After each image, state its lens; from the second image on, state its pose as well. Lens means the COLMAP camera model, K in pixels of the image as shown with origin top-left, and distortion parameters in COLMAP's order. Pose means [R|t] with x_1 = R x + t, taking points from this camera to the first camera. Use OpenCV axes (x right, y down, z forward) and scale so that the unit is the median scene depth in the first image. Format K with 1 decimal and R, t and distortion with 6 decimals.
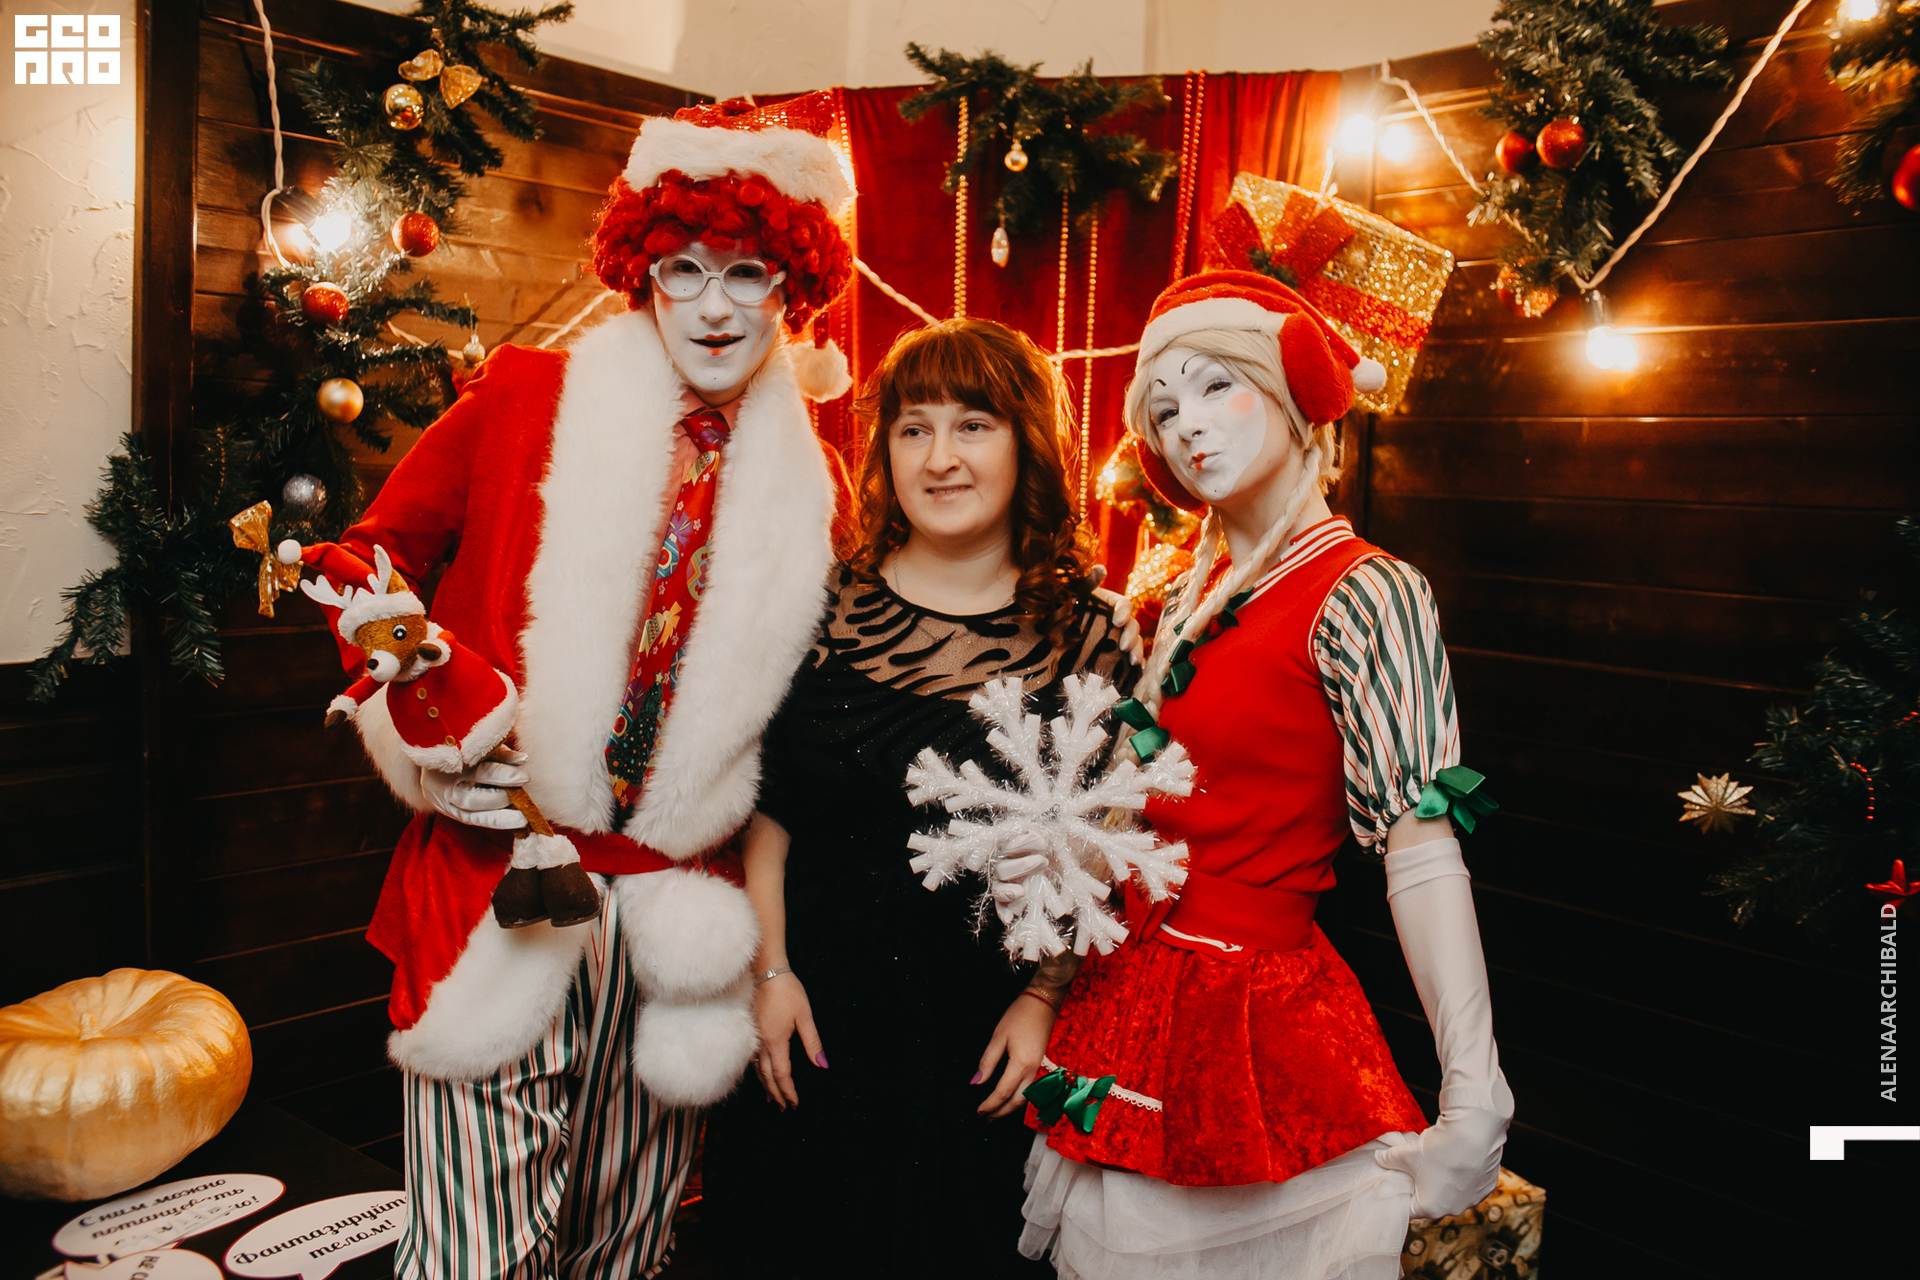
lens RADIAL K [[1825.8, 0, 960.7], [0, 1825.8, 638.7], [0, 0, 1]] dist [-0.066342, 0.000000]
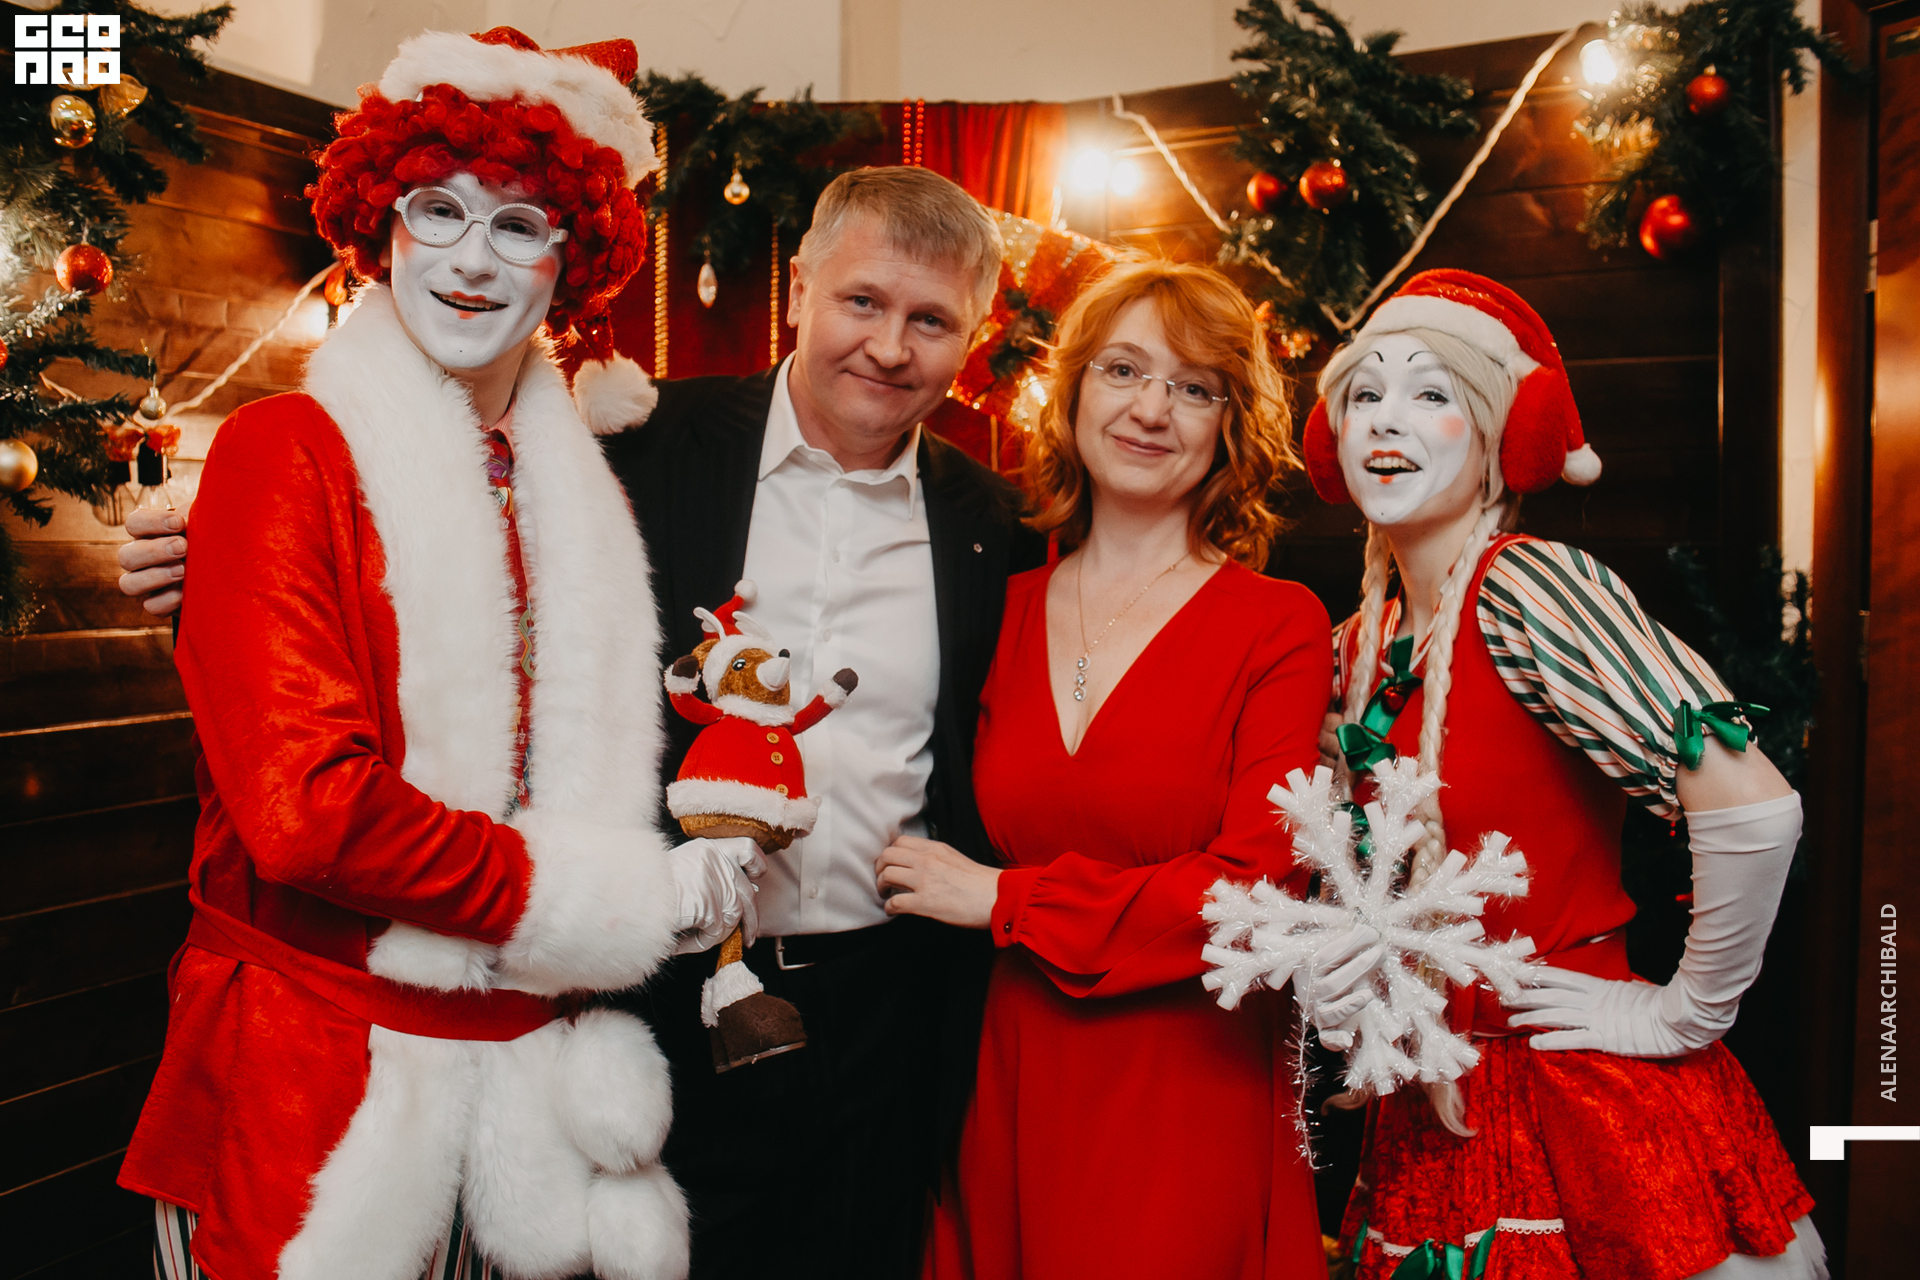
lens RADIAL K [[2131.0, 0, 982.7], [0, 2131.0, 623.1], [0, 0, 1]] dist [-0.078100, 0.000000]
pose [[0.957438, -0.039162, 0.285971, -0.180972], [0.052373, 0.997878, -0.038693, 0.003152], [-0.283849, 0.052023, 0.957457, -0.057252]]
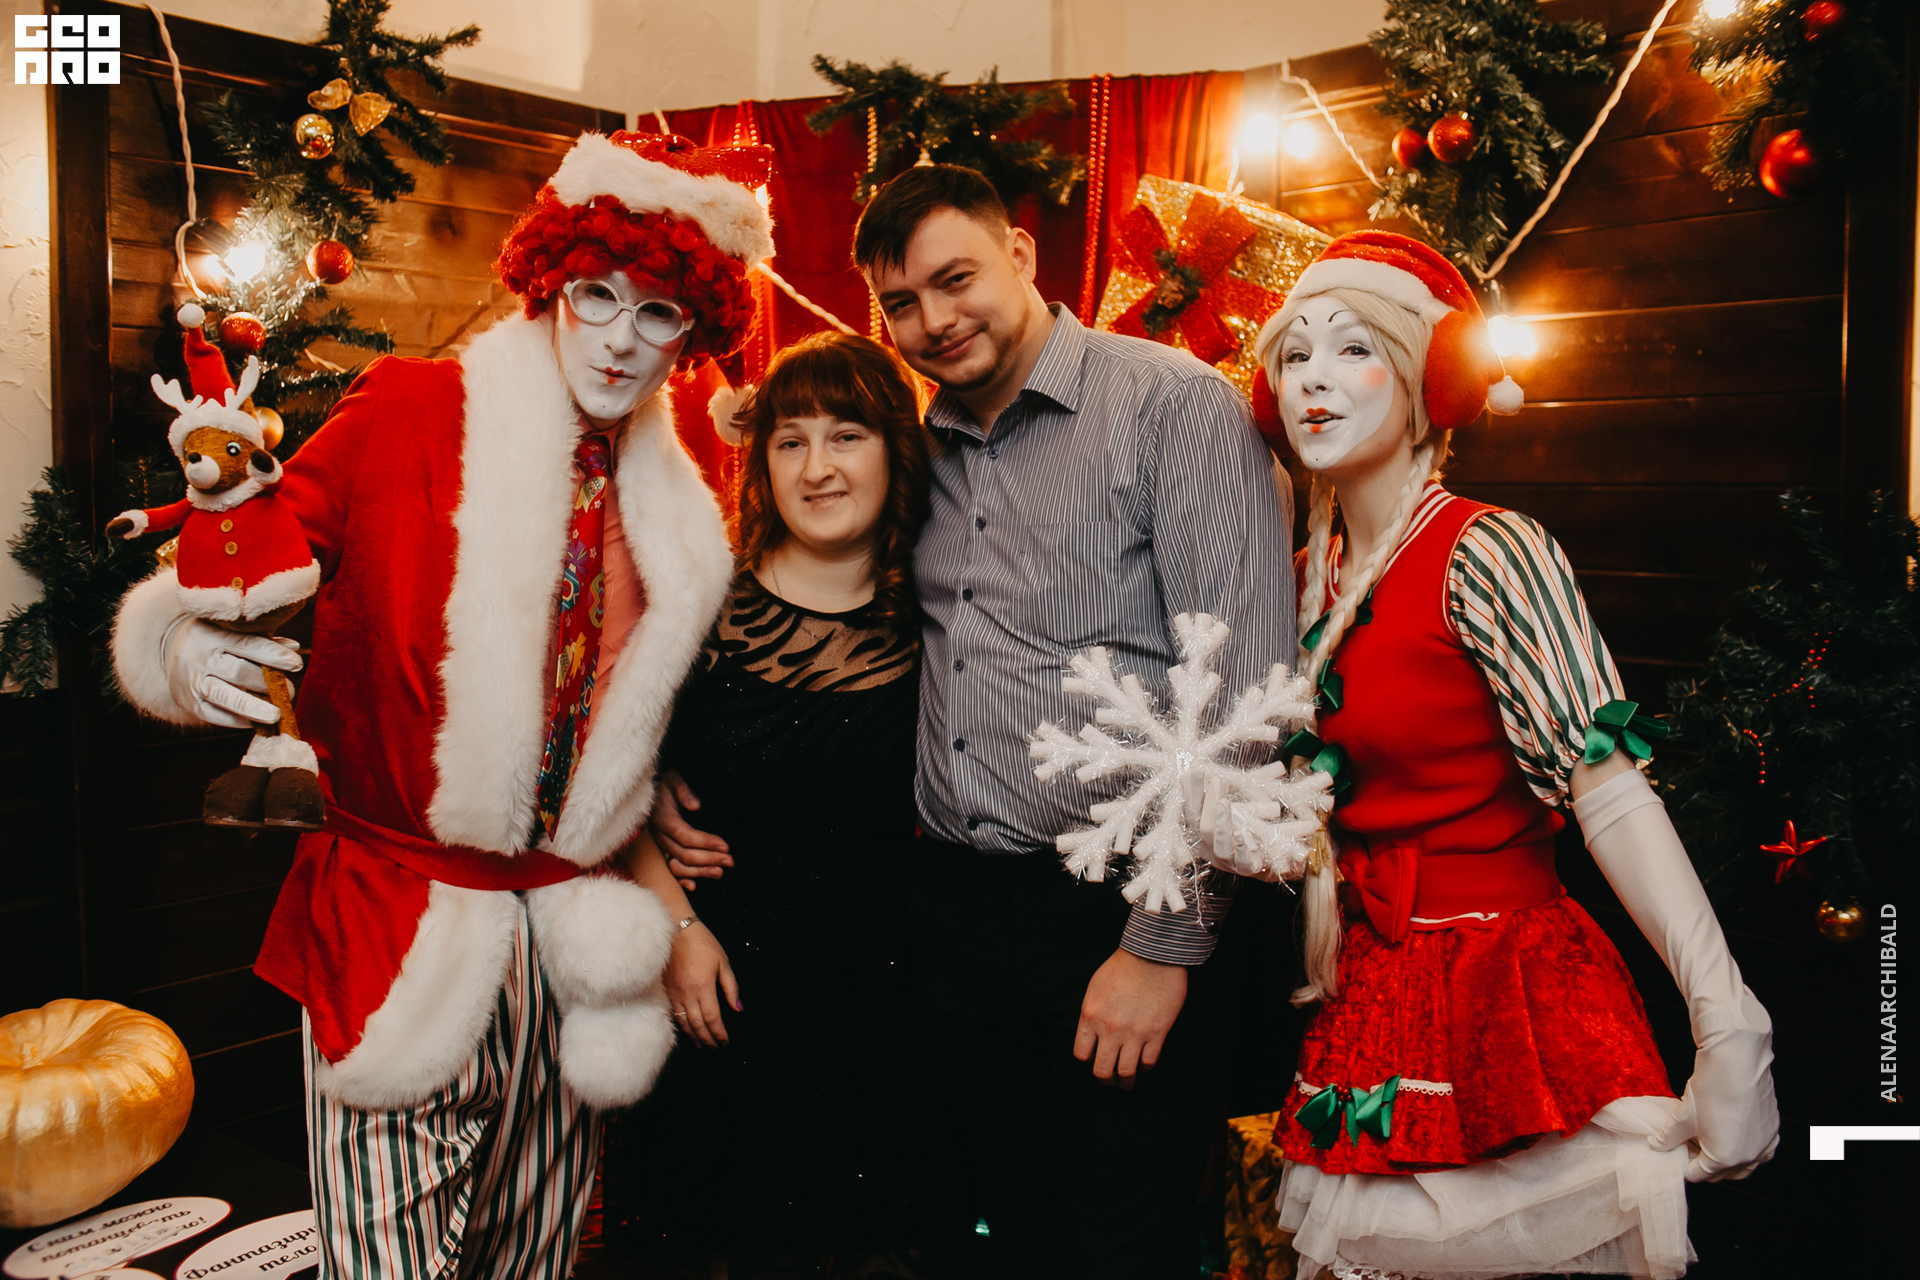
lens RADIAL K [[1922.9, 0, 965.0], [0, 1922.9, 631.5], [0, 0, 1]] dist [-0.064563, 0.000000]
pose [[0.999033, -0.035280, 0.026234, 0.017077], [0.035569, 0.999311, -0.010633, 0.006366], [-0.025841, 0.011556, 0.999599, -0.067685]]
